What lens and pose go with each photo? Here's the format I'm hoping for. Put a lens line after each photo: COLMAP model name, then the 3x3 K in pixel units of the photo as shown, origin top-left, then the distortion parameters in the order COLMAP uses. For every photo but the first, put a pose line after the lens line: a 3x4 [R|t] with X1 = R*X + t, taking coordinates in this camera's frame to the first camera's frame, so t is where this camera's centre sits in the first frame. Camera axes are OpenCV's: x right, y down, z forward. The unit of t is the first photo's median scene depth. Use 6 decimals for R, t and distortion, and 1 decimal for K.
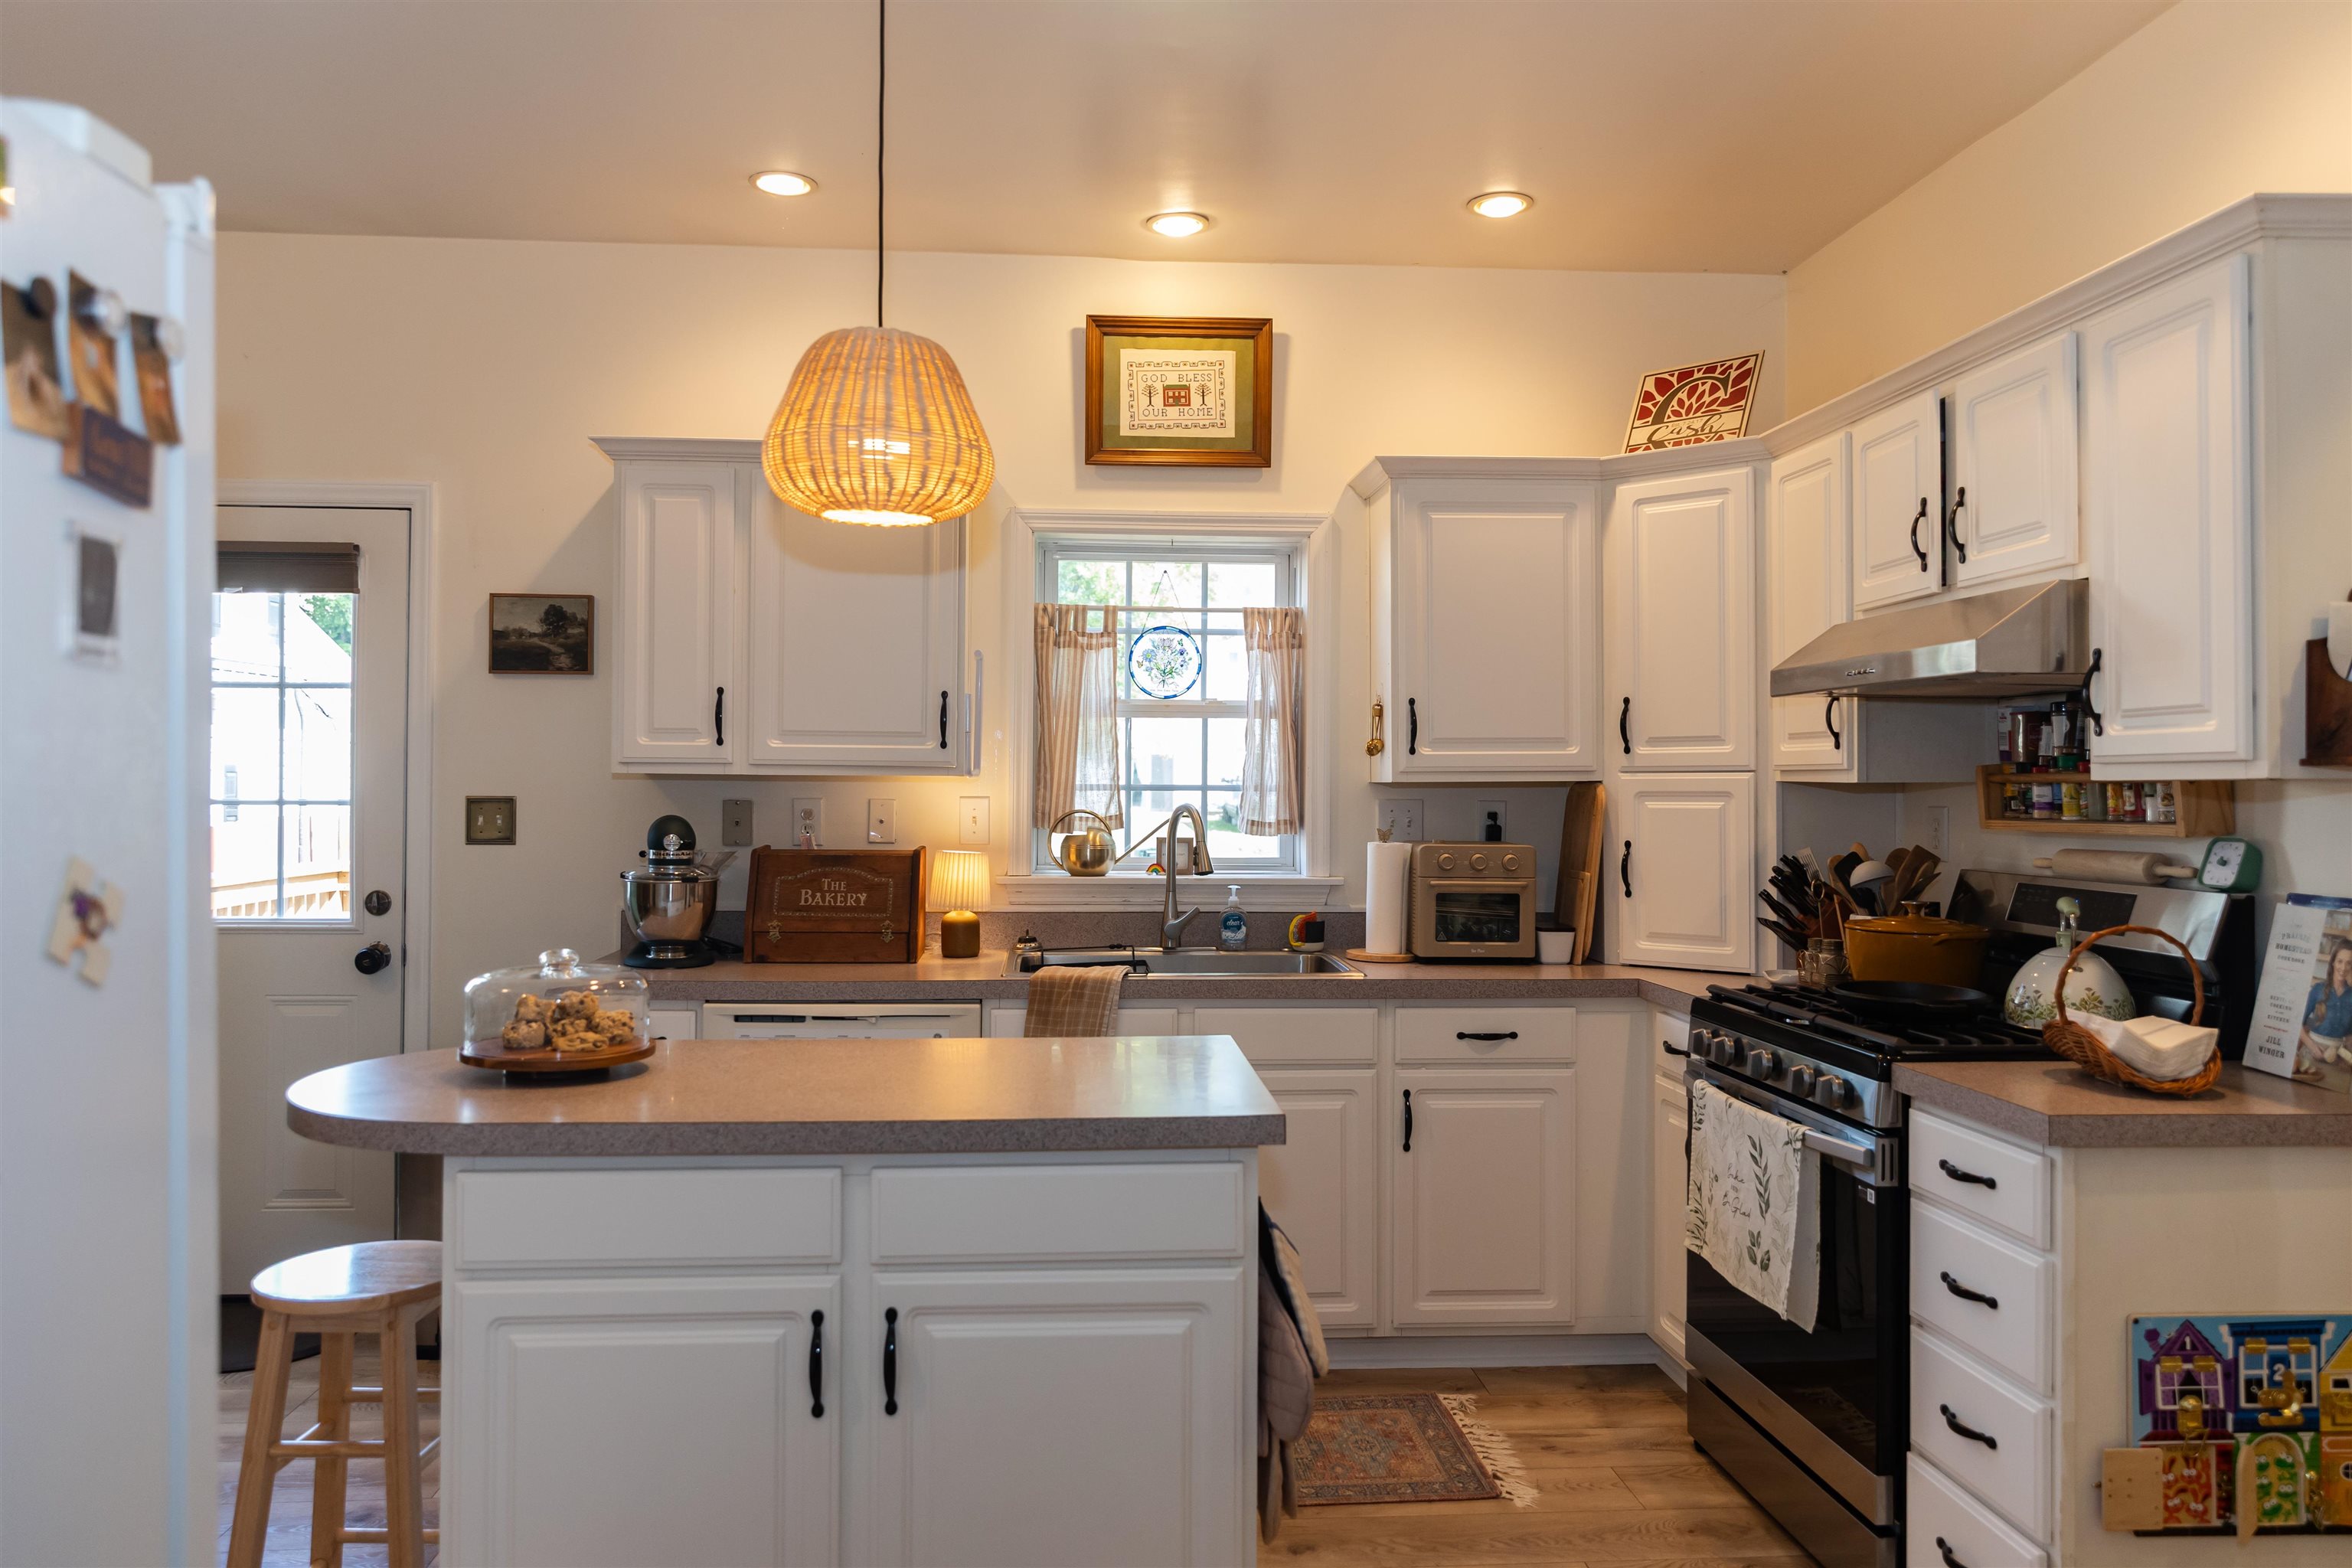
lens RADIAL K [[1633.4, 0, 1159.9], [0, 1633.4, 752.7], [0, 0, 1]] dist [0.000050, 0.001442]
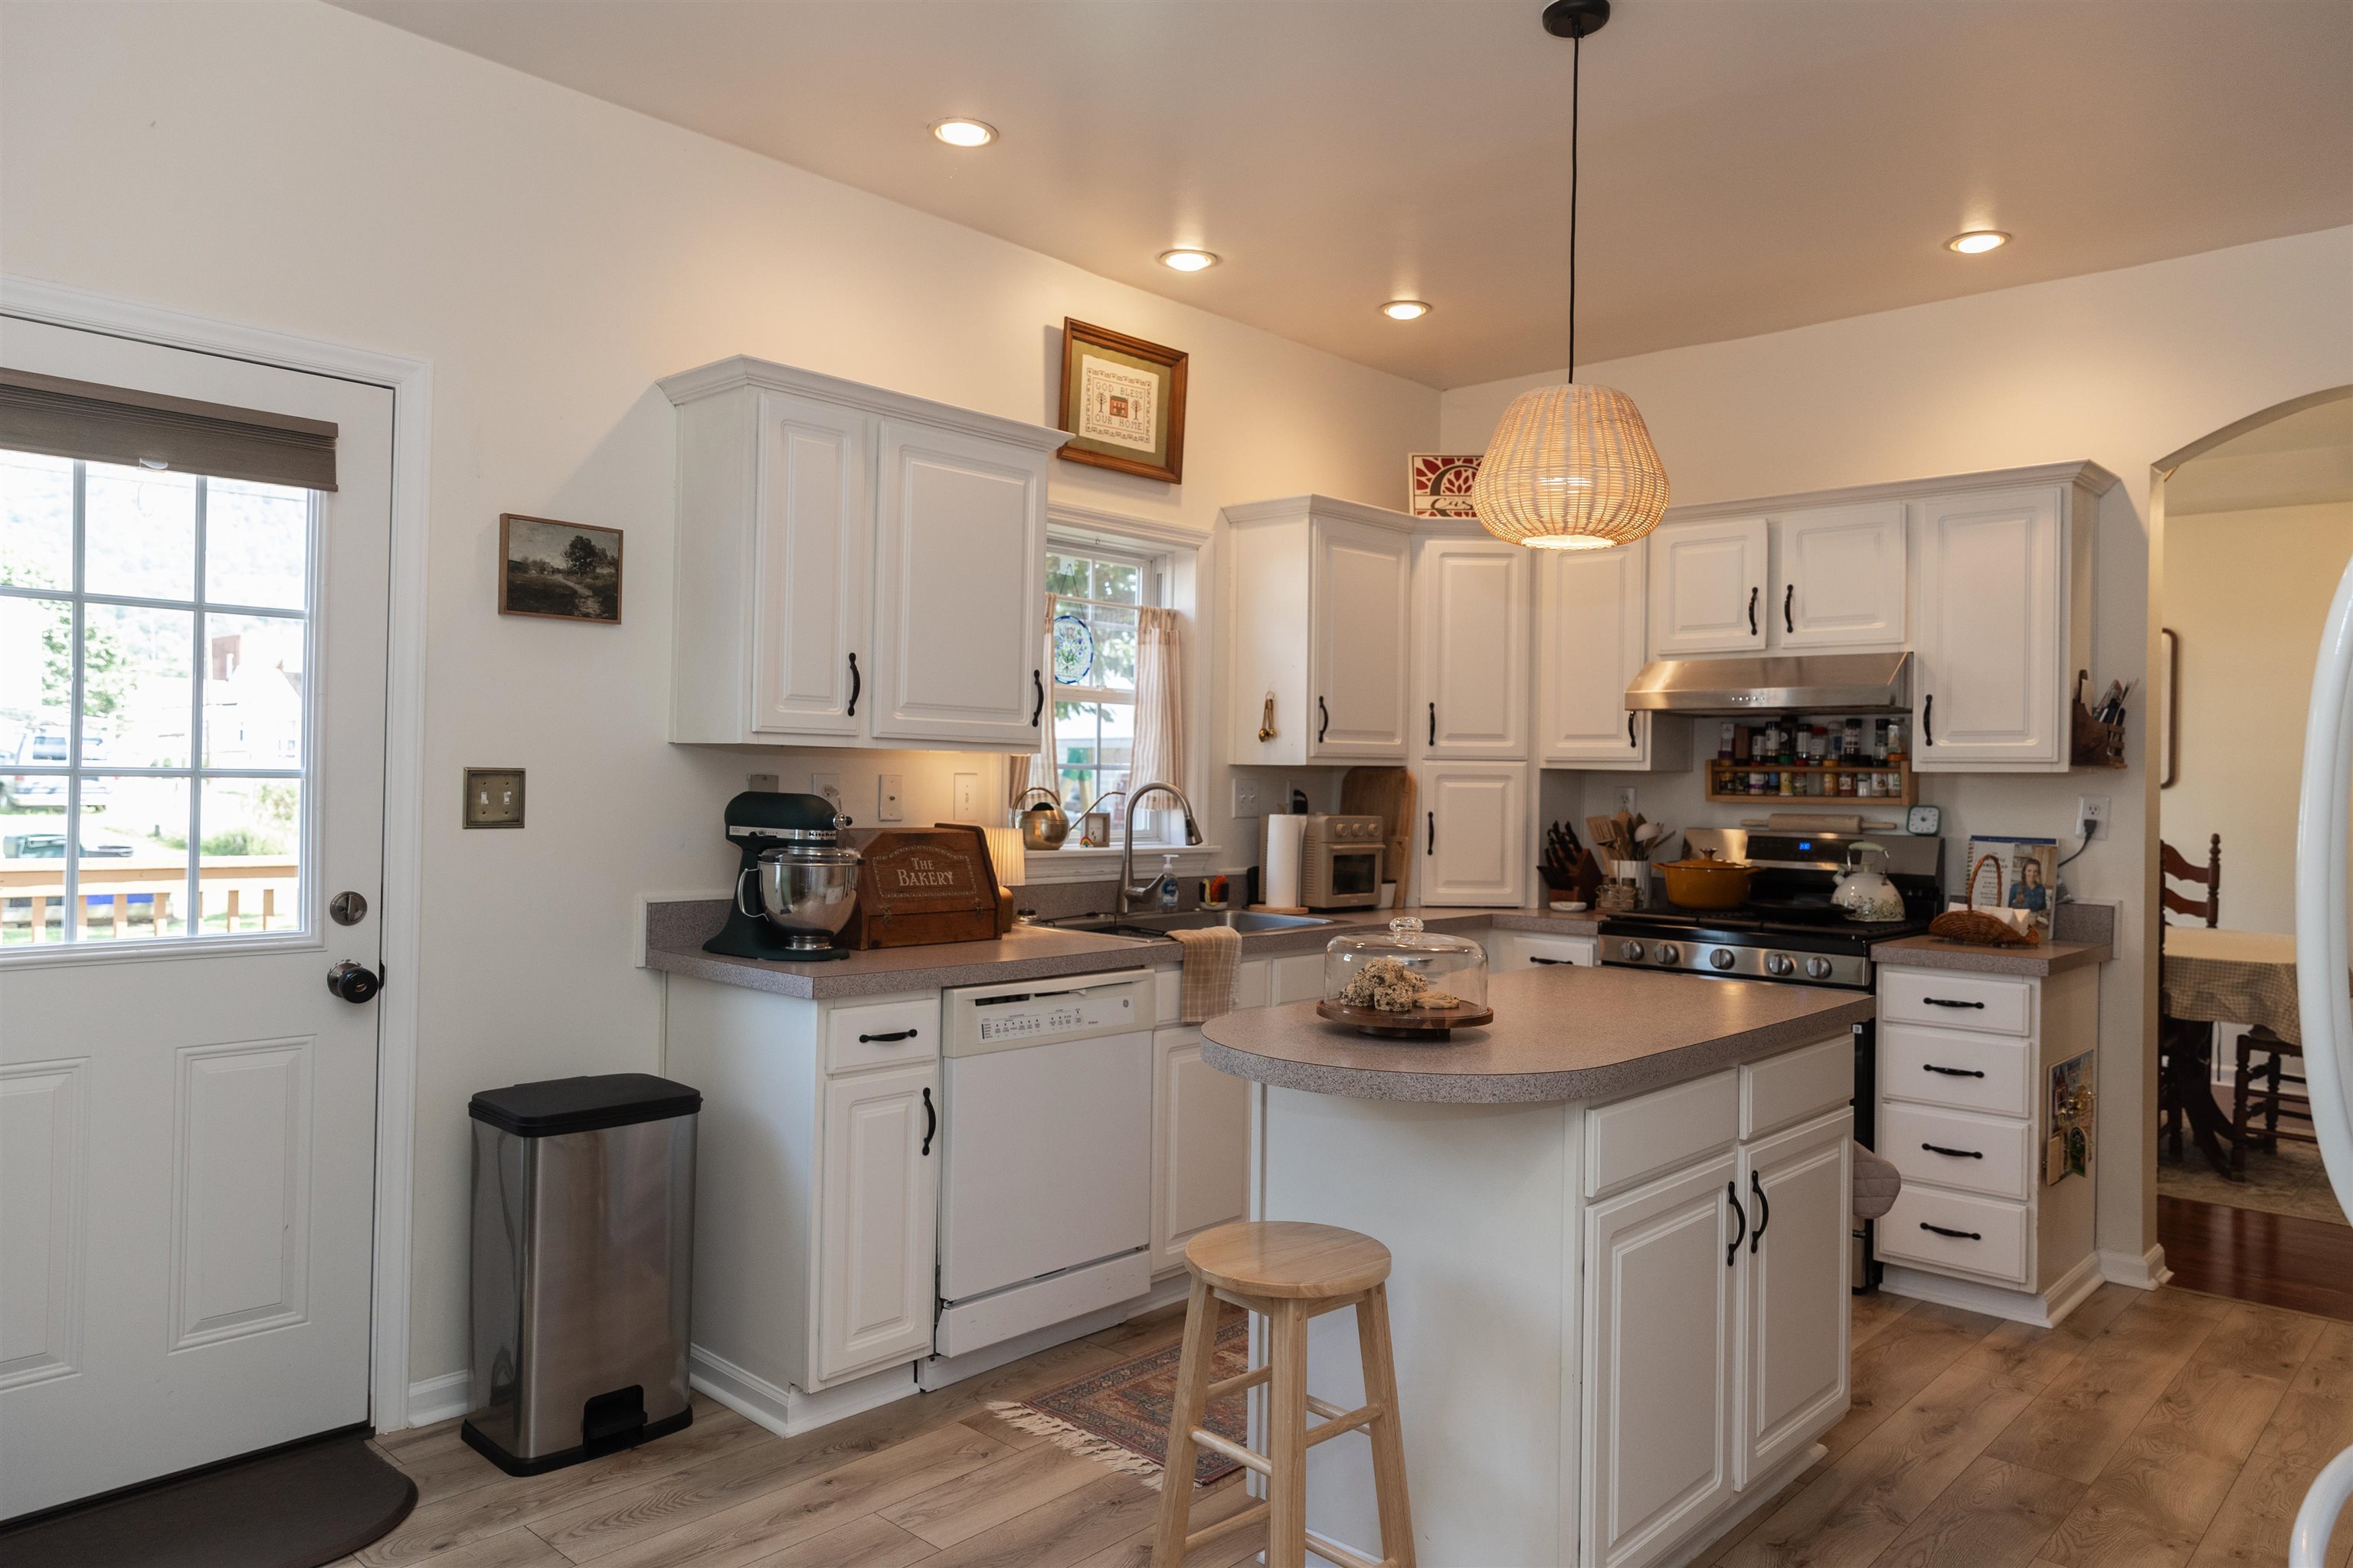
lens RADIAL K [[1559.5, 0, 1186.1], [0, 1559.5, 770.7], [0, 0, 1]] dist [0.006067, -0.002550]
pose [[0.726585, 0.010494, 0.686997, -0.690158], [-0.026285, 0.999576, 0.012532, 0.009725], [-0.686574, -0.027164, 0.726552, 0.214962]]
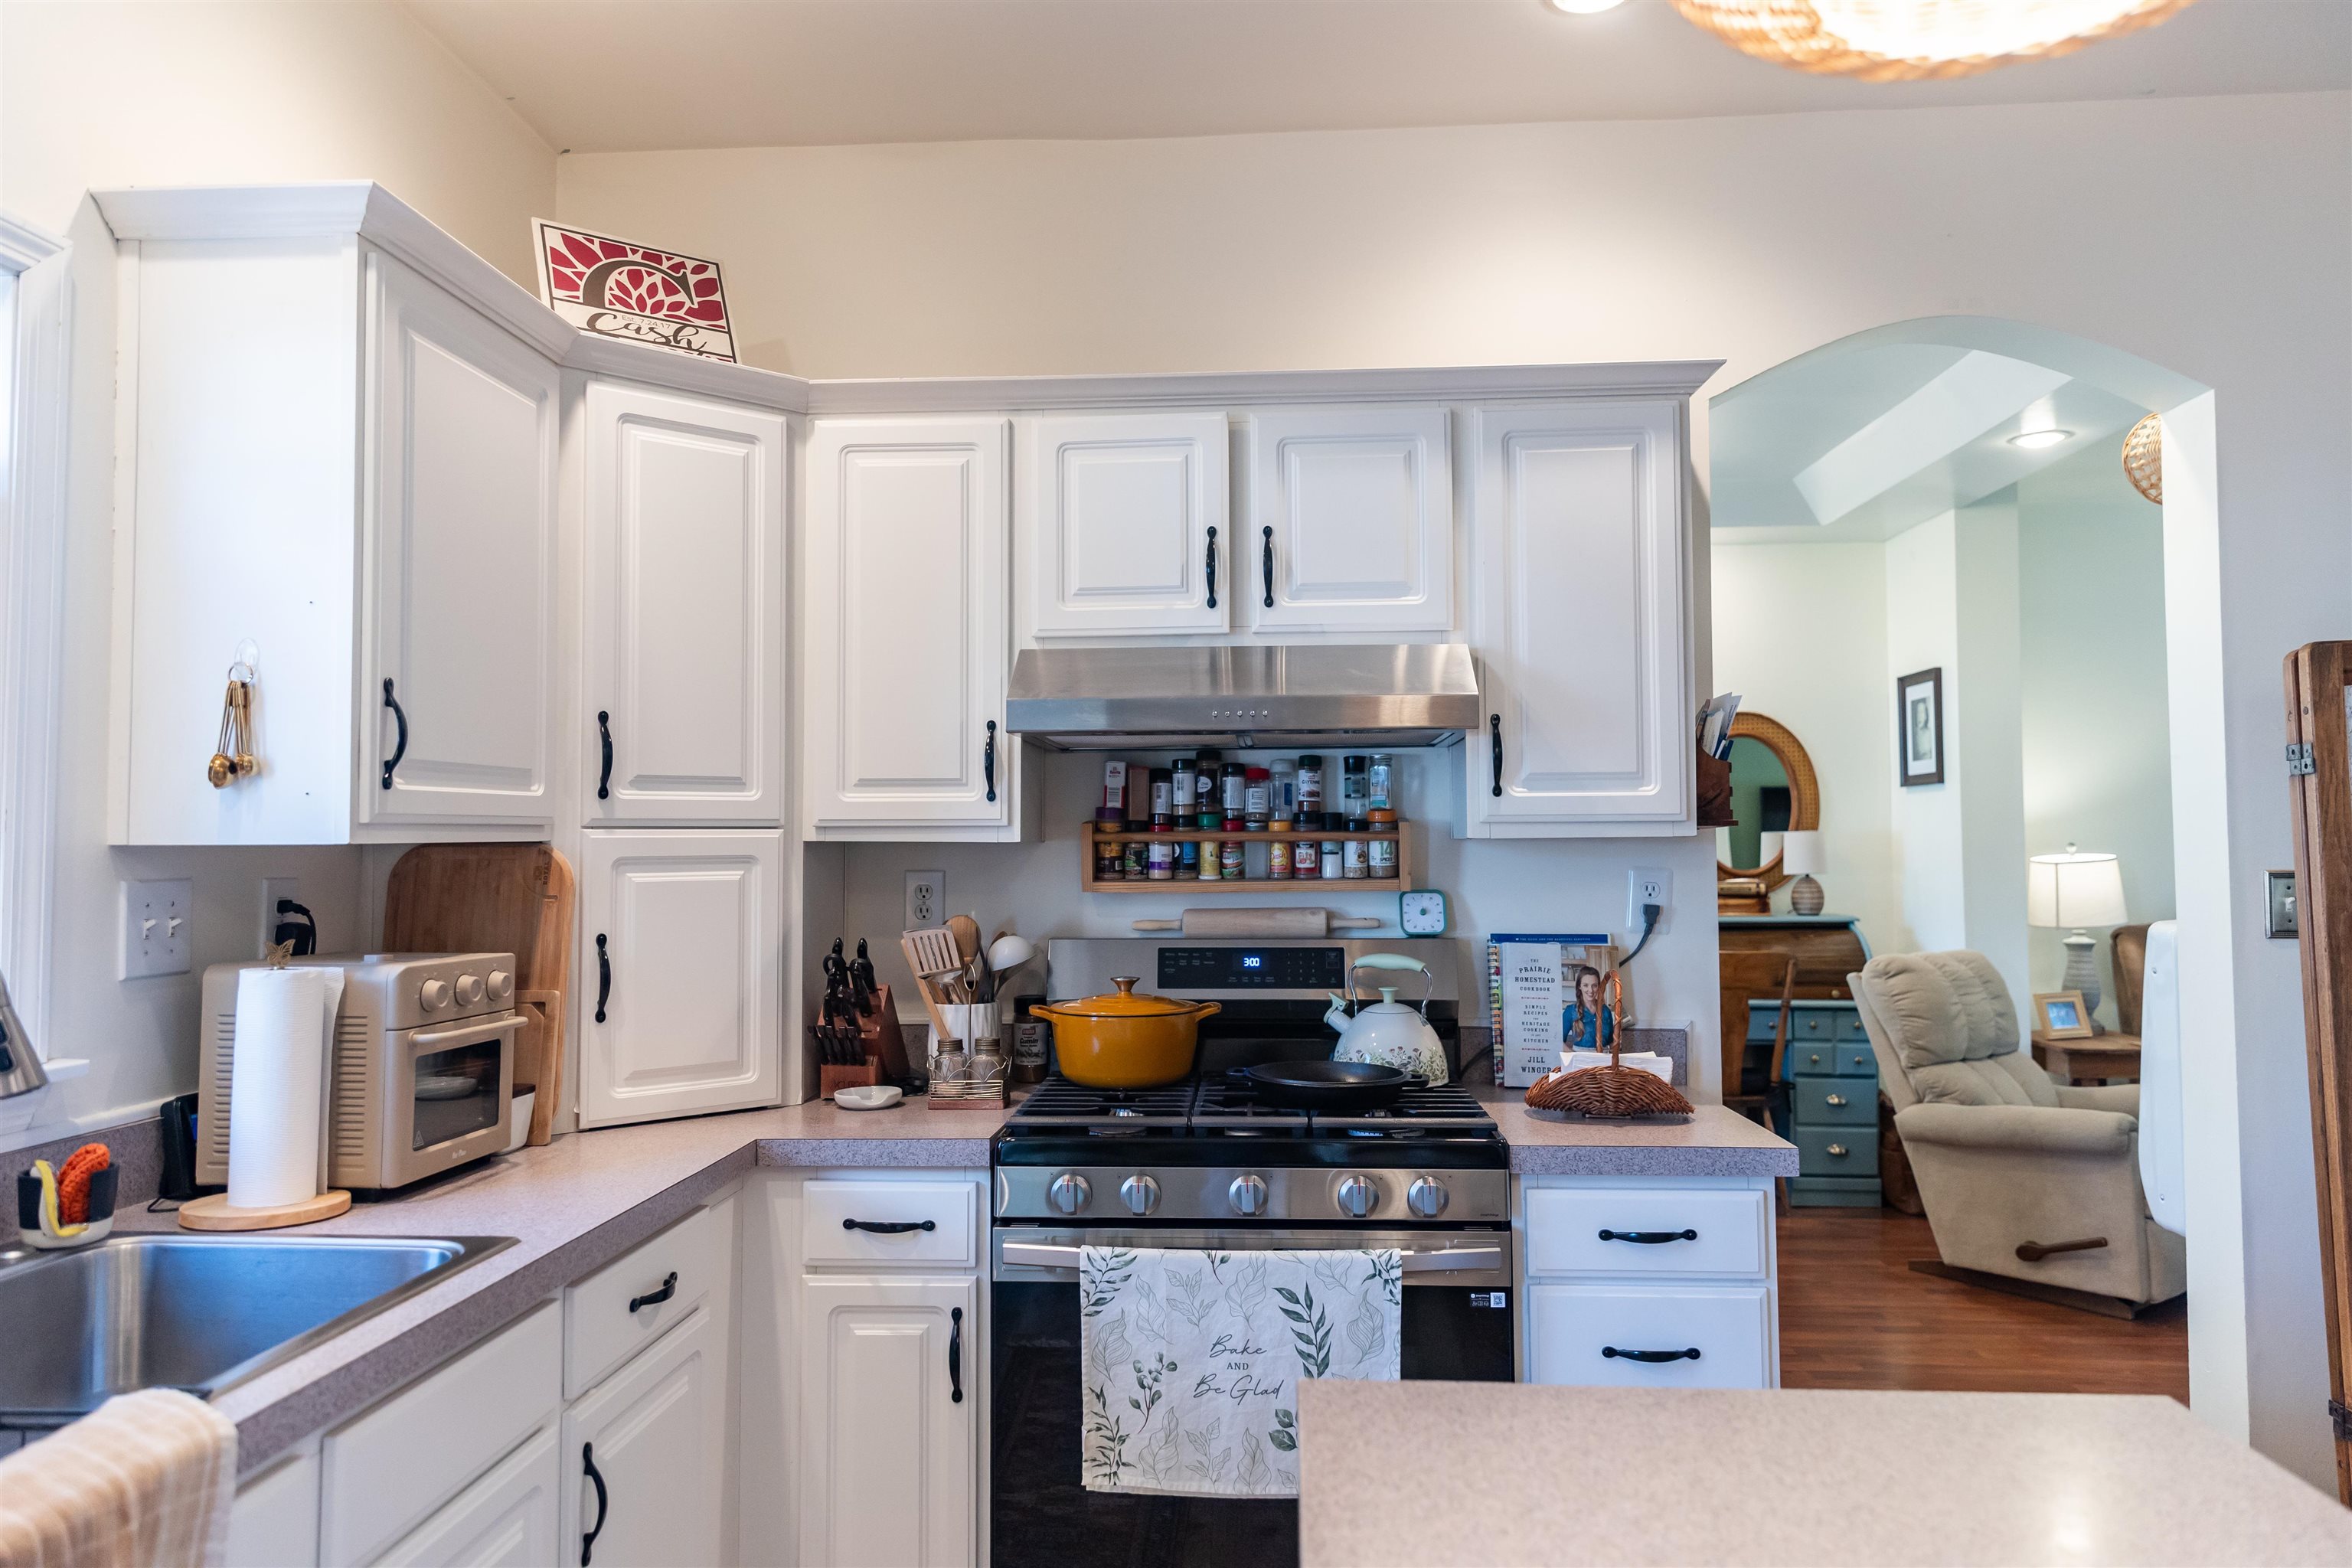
lens RADIAL K [[1558.8, 0, 1185.6], [0, 1558.8, 770.7], [0, 0, 1]] dist [0.006067, -0.002550]
pose [[0.126906, 0.042923, 0.990986, -0.283802], [-0.014650, 0.999035, -0.041395, 0.011043], [-0.991807, -0.009265, 0.127413, 0.665620]]
